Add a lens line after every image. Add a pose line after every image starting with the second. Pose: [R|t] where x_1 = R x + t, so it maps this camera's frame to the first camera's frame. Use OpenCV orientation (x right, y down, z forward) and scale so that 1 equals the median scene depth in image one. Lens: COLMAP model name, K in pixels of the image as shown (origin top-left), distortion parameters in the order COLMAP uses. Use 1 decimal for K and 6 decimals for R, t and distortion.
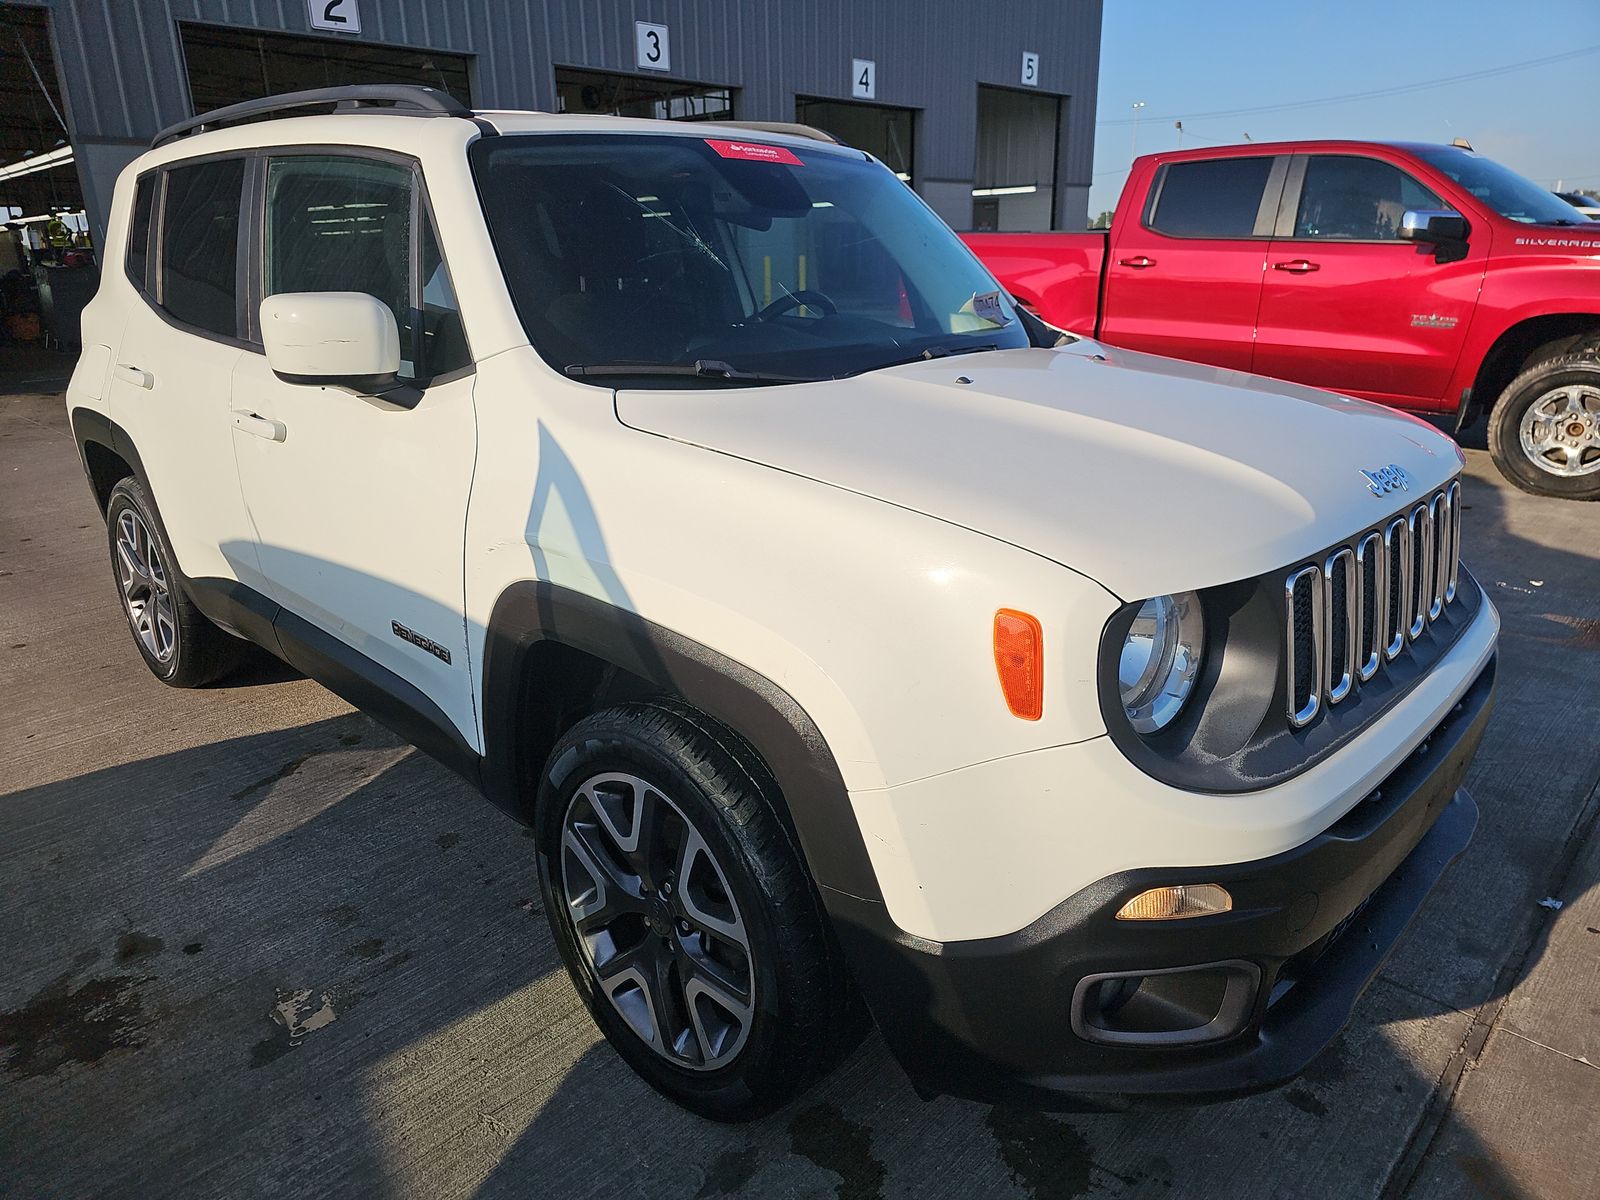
lens RADIAL K [[1094.8, 0, 800.0], [0, 1094.8, 600.0], [0, 0, 1]] dist [0.030107, -0.041563]
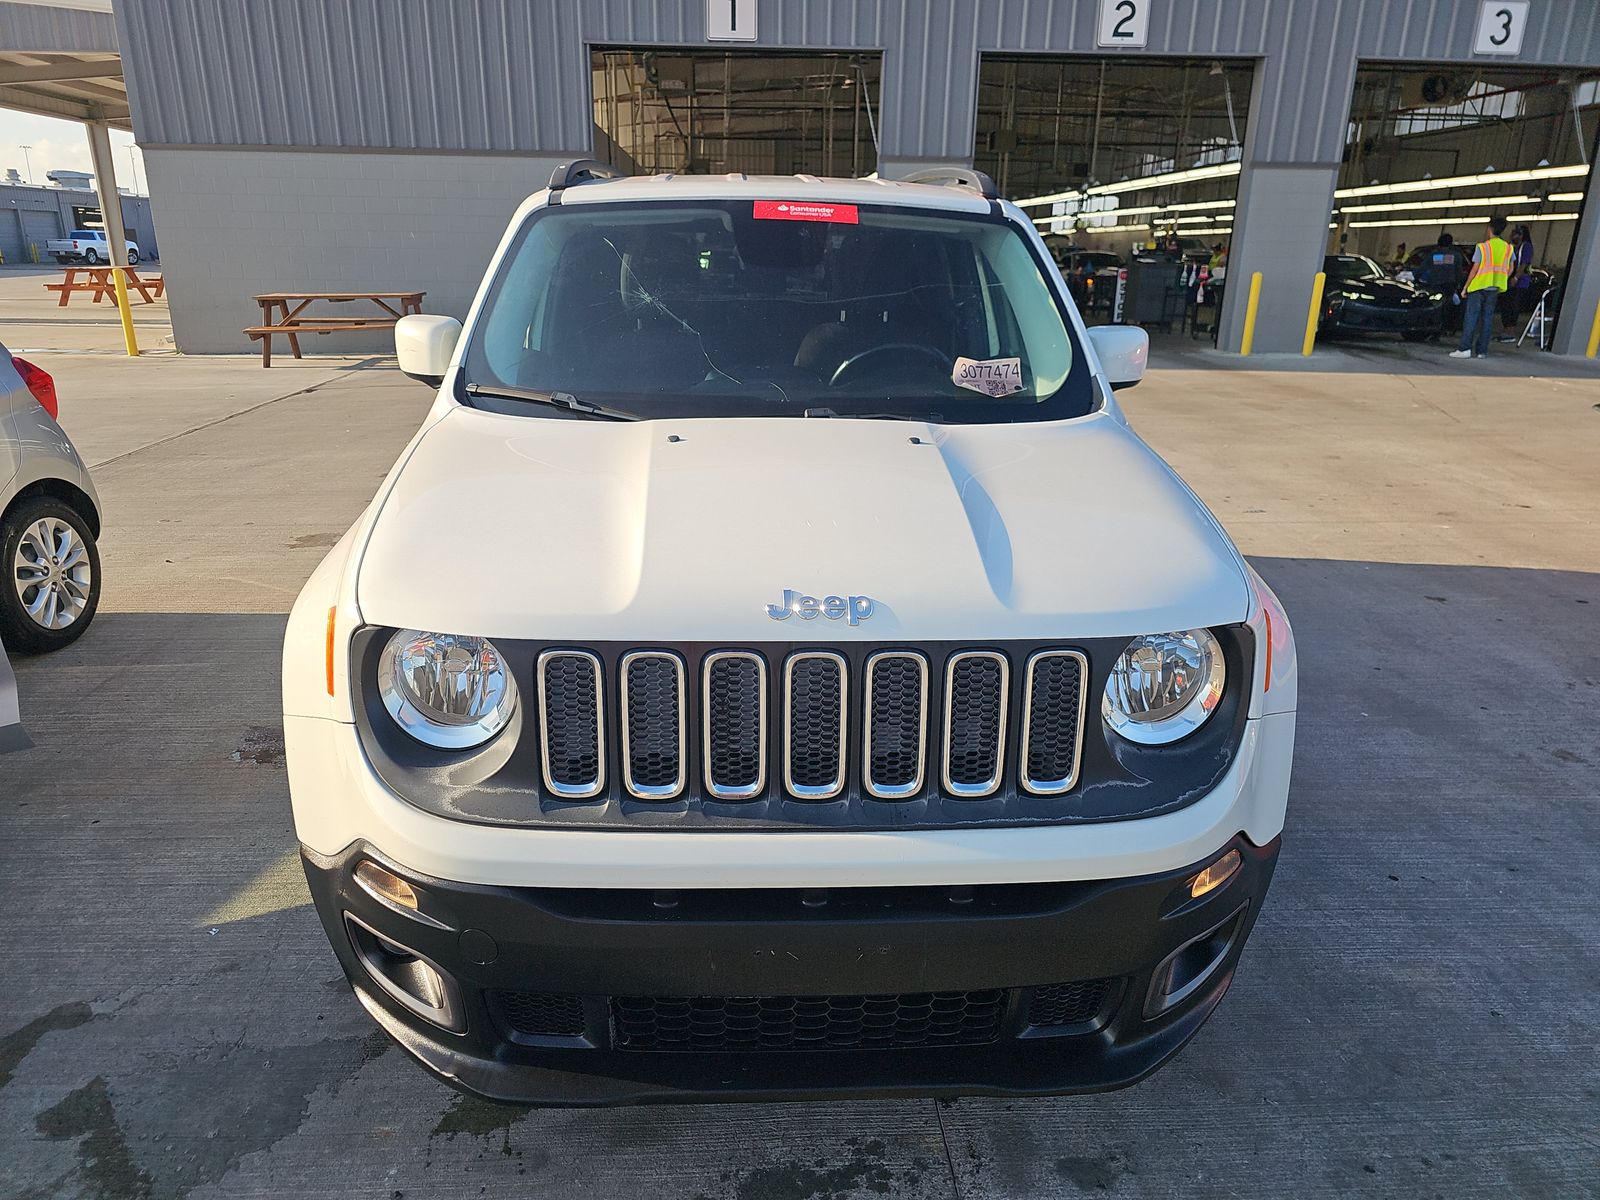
lens RADIAL K [[1106.2, 0, 800.0], [0, 1106.2, 600.0], [0, 0, 1]] dist [0.040509, -0.031550]
pose [[0.734981, 0.233687, -0.636548, 0.788952], [-0.234640, 0.968395, 0.084589, -0.132577], [0.636198, 0.087188, 0.766584, 0.193541]]
